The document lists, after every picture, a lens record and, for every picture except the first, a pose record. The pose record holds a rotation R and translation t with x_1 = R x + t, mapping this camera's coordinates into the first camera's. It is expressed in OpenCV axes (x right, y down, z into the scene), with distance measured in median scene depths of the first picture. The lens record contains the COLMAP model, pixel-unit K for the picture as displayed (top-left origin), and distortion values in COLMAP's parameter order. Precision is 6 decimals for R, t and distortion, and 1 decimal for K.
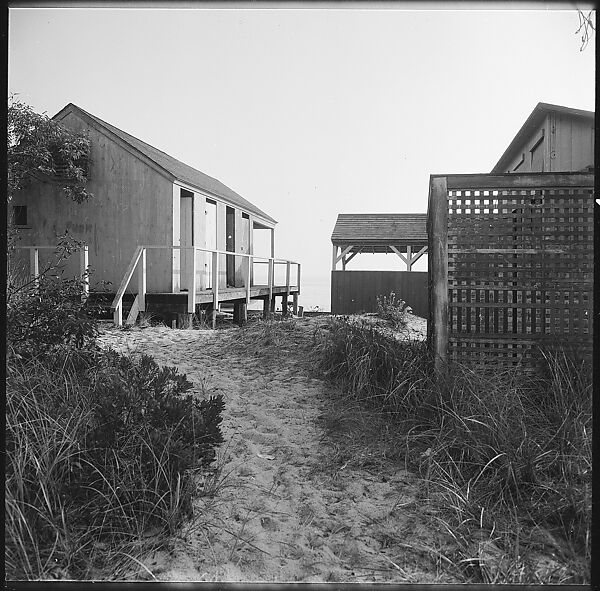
lens RADIAL K [[591.0, 0, 300.0], [0, 591.0, 299.1], [0, 0, 1]] dist [-0.025437, 0.004985]
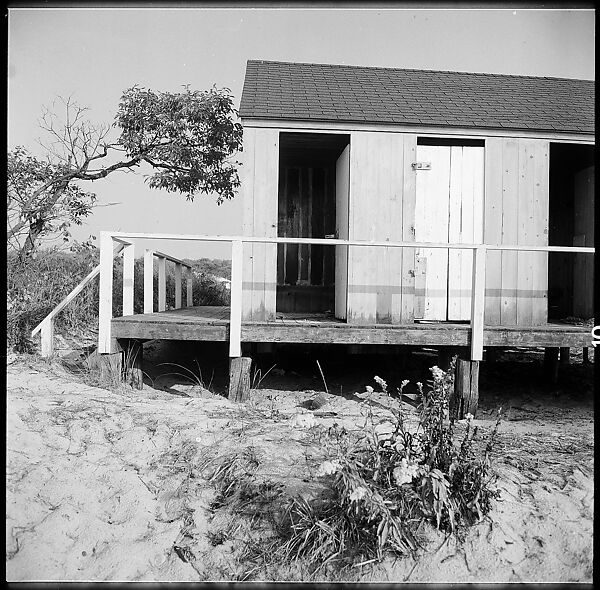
lens RADIAL K [[598.3, 0, 301.0], [0, 598.3, 294.0], [0, 0, 1]] dist [-0.032676, 0.022358]
pose [[0.259393, 0.001079, -0.965771, 0.297459], [-0.067691, 0.997560, -0.017066, -0.026204], [0.963397, 0.069800, 0.258833, 0.795505]]
